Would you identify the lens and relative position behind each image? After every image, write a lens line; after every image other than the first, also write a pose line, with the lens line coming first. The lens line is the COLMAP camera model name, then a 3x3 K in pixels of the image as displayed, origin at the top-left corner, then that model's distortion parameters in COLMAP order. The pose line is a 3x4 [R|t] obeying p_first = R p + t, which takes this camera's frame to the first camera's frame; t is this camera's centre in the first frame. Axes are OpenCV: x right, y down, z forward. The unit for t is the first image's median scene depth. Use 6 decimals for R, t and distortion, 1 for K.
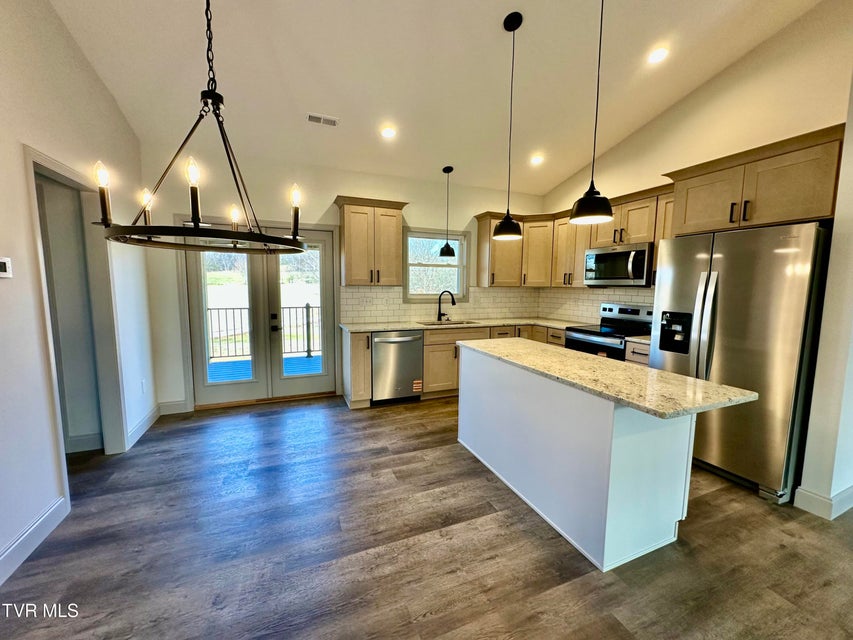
lens RADIAL K [[339.7, 0, 426.5], [0, 339.7, 320.0], [0, 0, 1]] dist [0.000298, 0.000264]
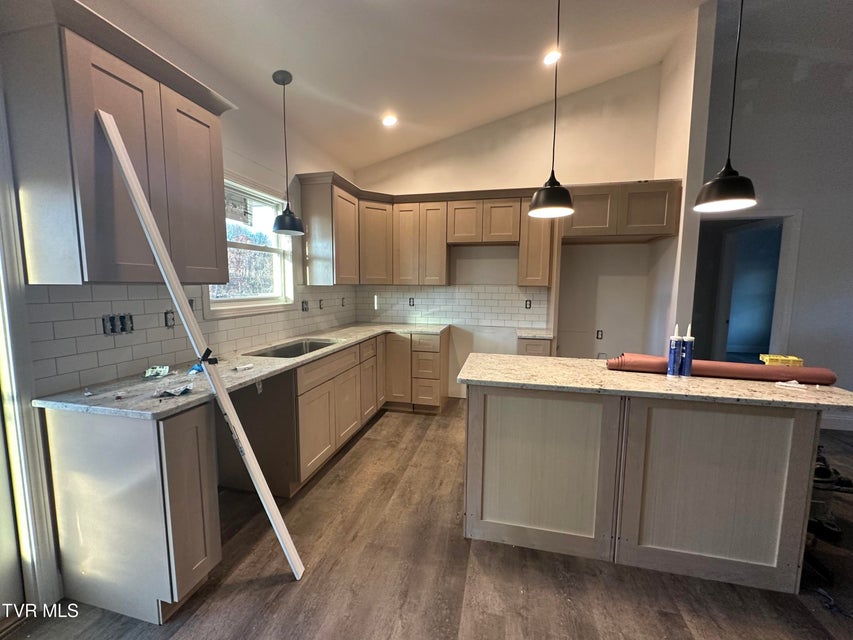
lens RADIAL K [[339.7, 0, 426.5], [0, 339.7, 320.0], [0, 0, 1]] dist [0.000298, 0.000264]
pose [[0.584598, -0.094019, 0.805857, -0.368197], [0.086222, 0.994837, 0.053518, -0.067644], [-0.806729, 0.038196, 0.589686, 0.622466]]
